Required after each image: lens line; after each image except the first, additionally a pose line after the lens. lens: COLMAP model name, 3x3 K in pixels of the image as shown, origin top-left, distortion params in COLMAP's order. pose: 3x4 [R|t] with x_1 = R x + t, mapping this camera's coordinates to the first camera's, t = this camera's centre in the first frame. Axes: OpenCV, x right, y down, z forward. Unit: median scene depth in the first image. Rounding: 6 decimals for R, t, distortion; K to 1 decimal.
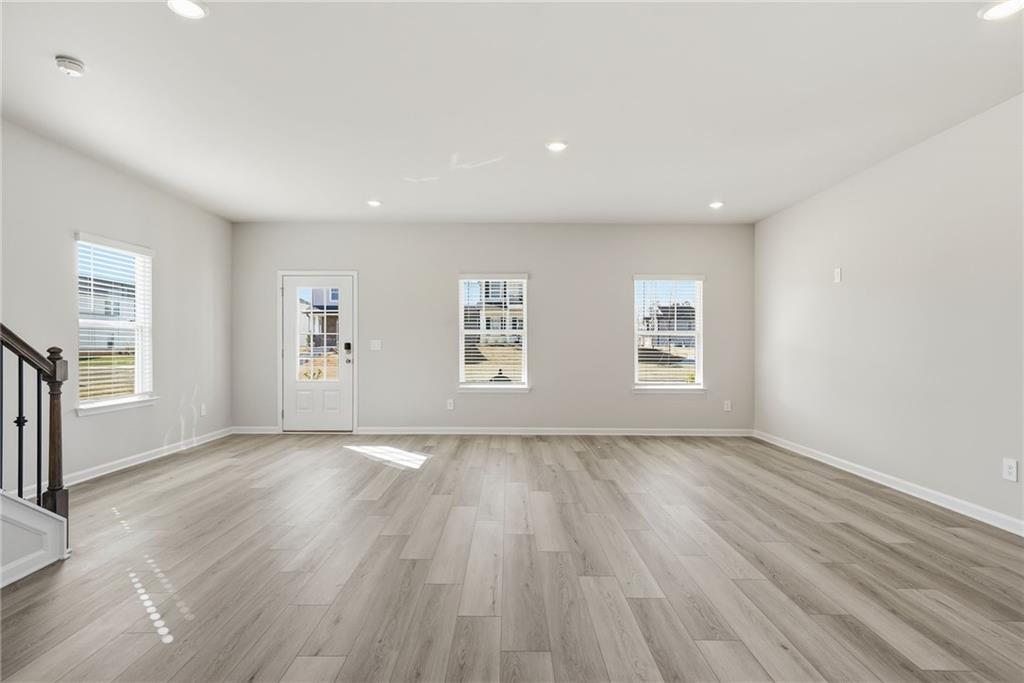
lens RADIAL K [[516.7, 0, 513.9], [0, 516.7, 351.7], [0, 0, 1]] dist [0.011713, 0.000132]
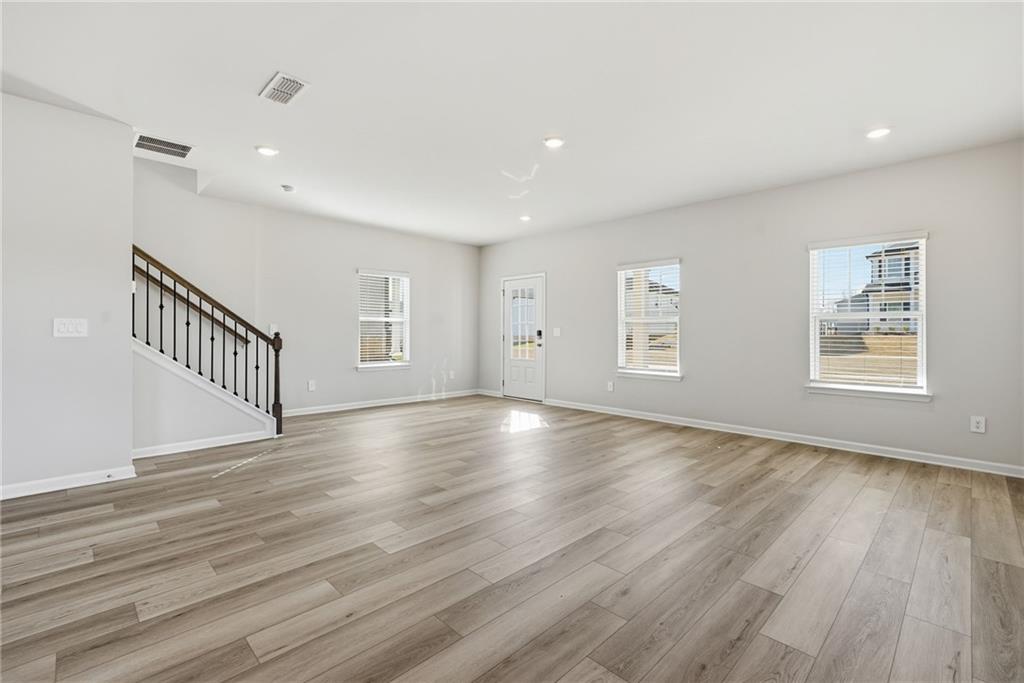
lens RADIAL K [[458.0, 0, 508.9], [0, 458.0, 338.0], [0, 0, 1]] dist [0.000850, 0.000089]
pose [[0.696630, 0.008656, -0.717378, 0.469179], [-0.009897, 0.999948, 0.002454, -0.000383], [0.717362, 0.005390, 0.696679, 0.193048]]
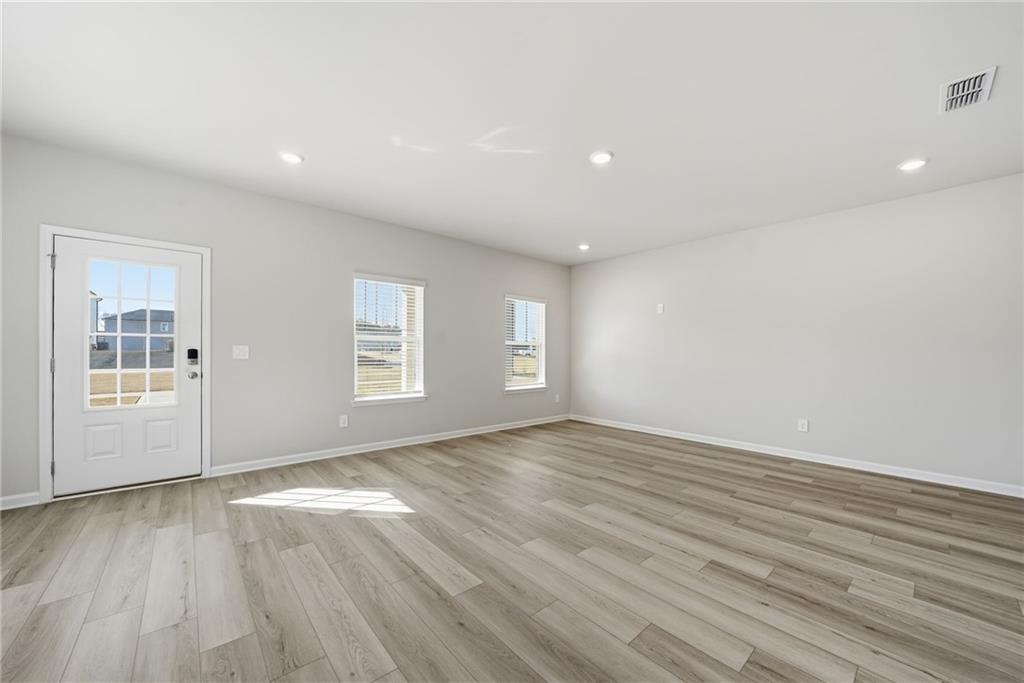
lens RADIAL K [[374.9, 0, 511.3], [0, 374.9, 354.5], [0, 0, 1]] dist [-0.015009, -0.000078]
pose [[0.762363, 0.001758, 0.647147, -0.351116], [0.002191, 0.999984, -0.005297, -0.006844], [-0.647146, 0.005456, 0.762346, 0.379381]]
